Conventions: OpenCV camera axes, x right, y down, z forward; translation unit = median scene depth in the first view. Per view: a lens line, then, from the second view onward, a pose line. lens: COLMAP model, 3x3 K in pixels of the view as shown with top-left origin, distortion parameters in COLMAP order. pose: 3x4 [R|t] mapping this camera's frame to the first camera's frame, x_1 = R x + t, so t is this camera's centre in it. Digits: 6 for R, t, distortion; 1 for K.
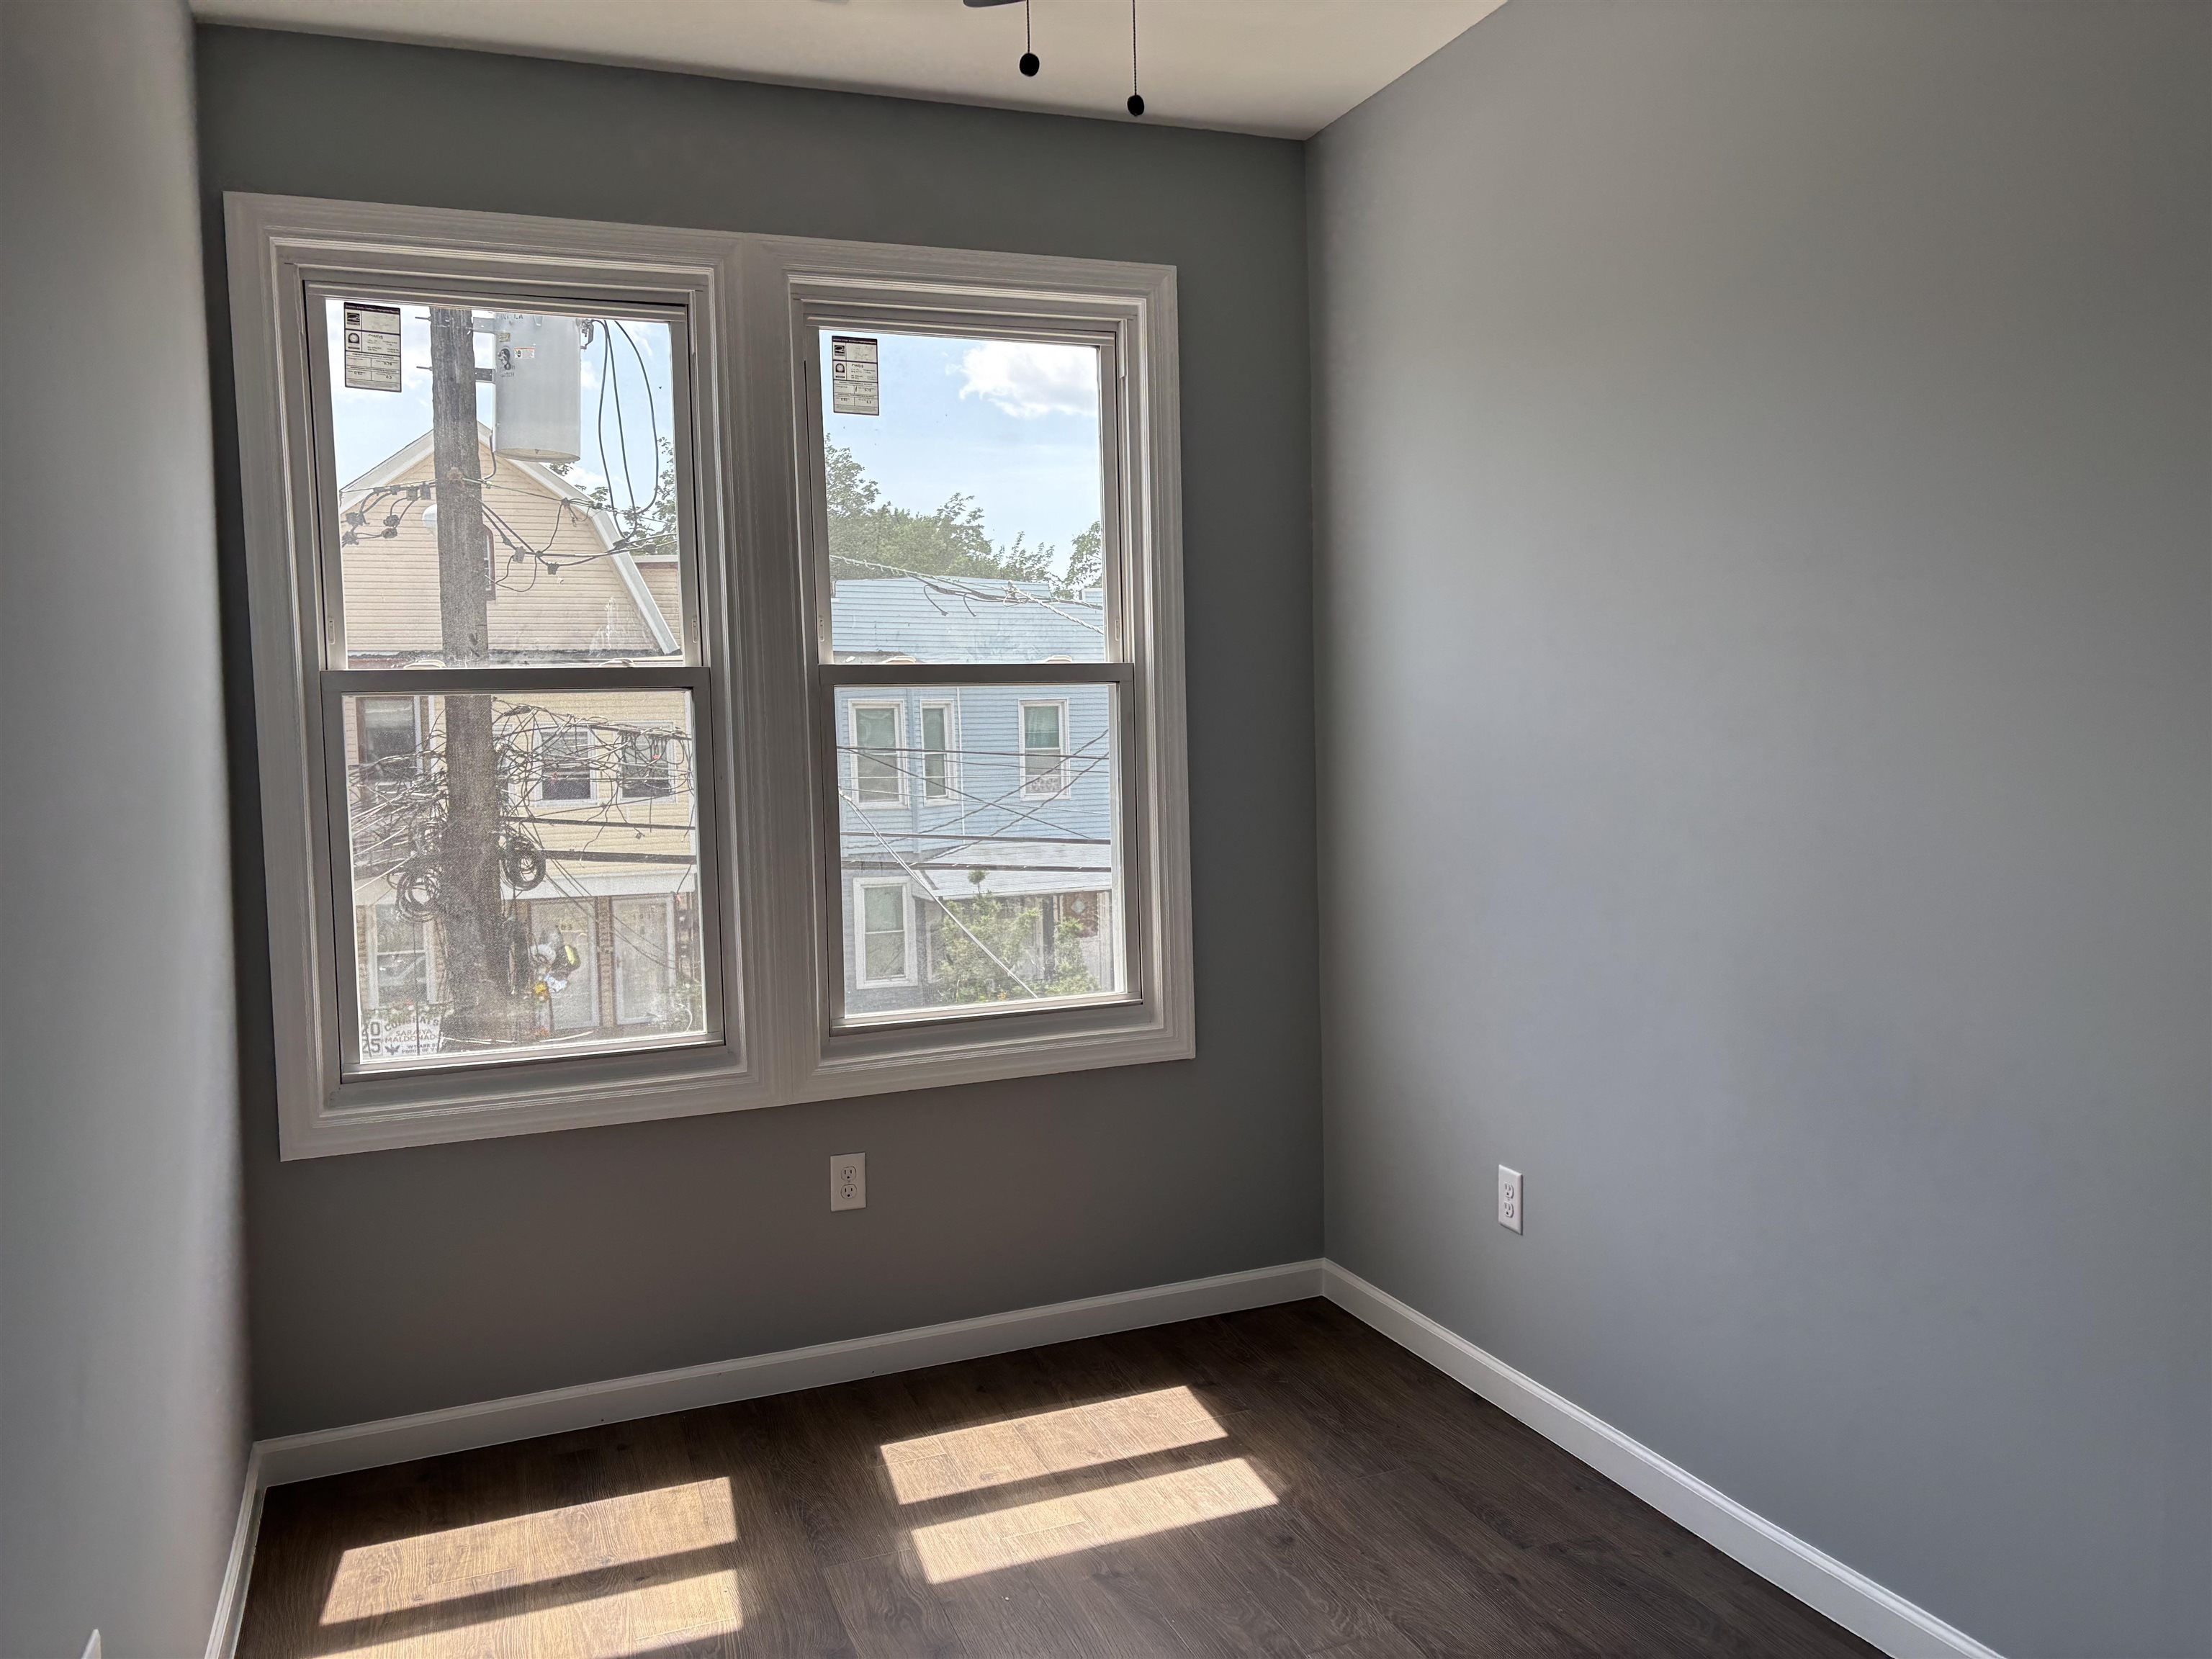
lens RADIAL K [[1659.7, 0, 1067.6], [0, 1659.7, 785.1], [0, 0, 1]] dist [0.064893, -0.015261]
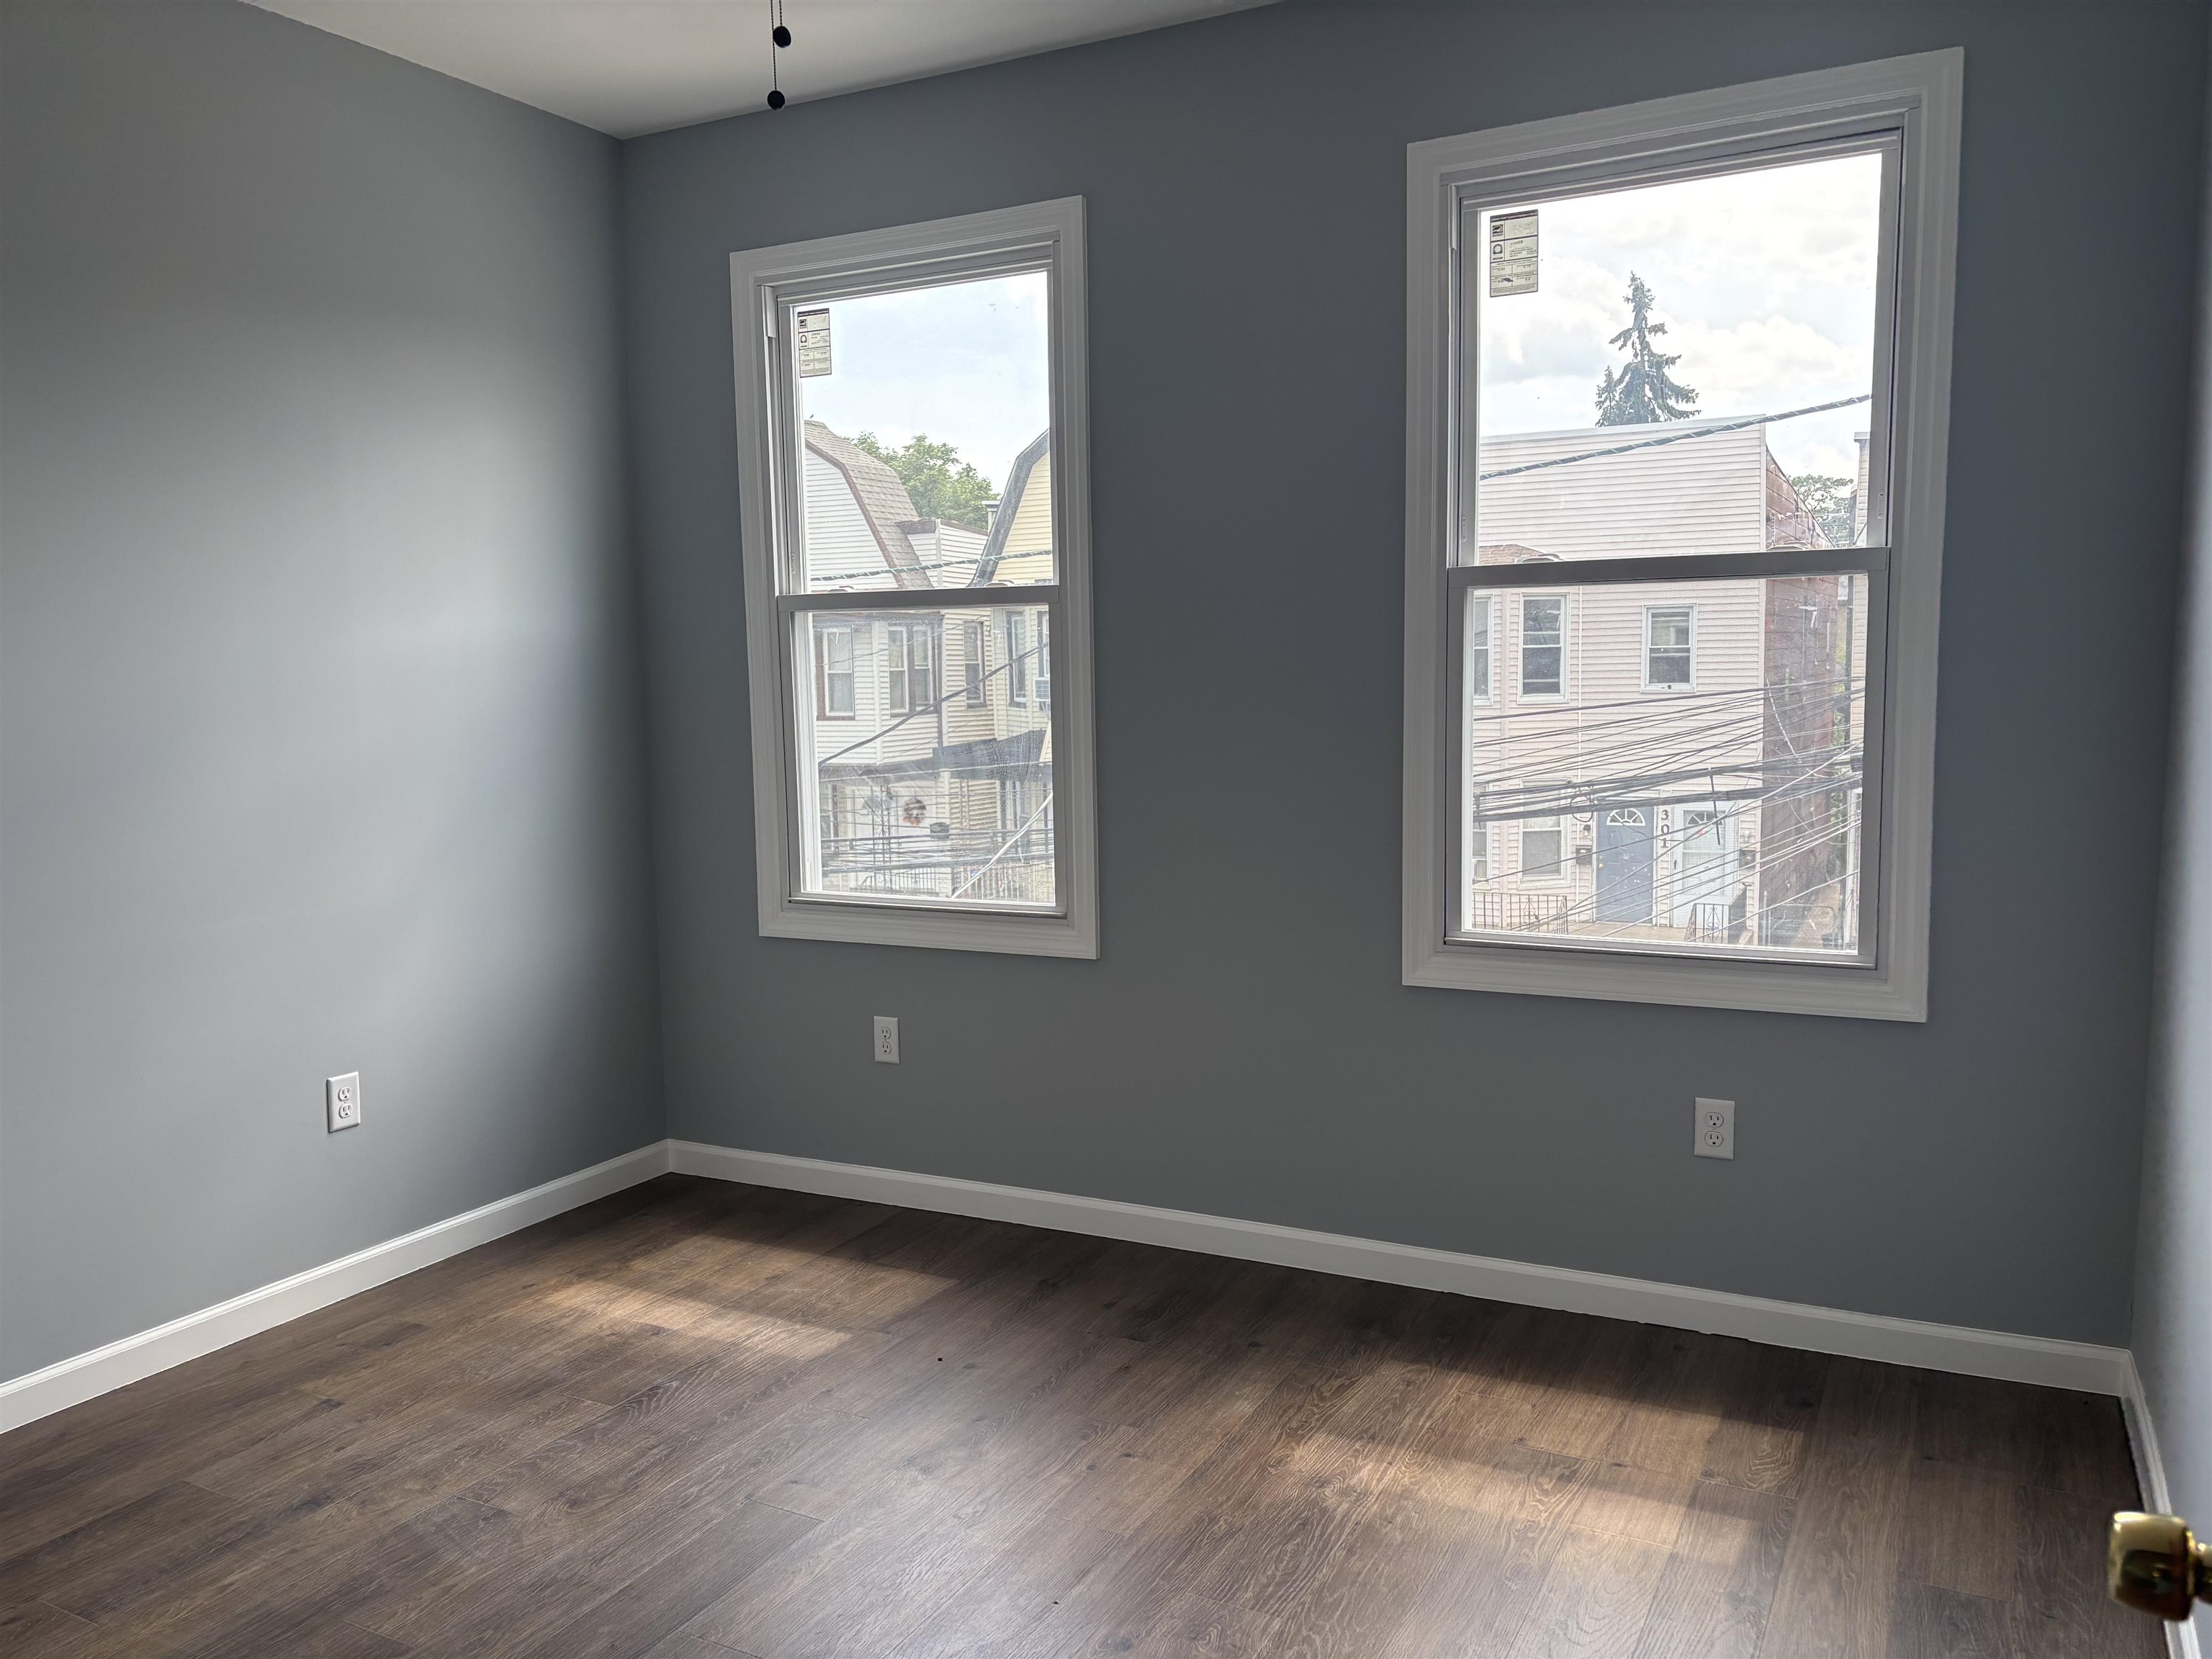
lens RADIAL K [[1659.7, 0, 1109.6], [0, 1659.7, 809.9], [0, 0, 1]] dist [0.064893, -0.015261]
pose [[0.695496, 0.076951, -0.714398, 0.416423], [-0.014761, 0.995569, 0.092867, -0.017497], [0.718379, -0.054043, 0.693550, 0.161079]]
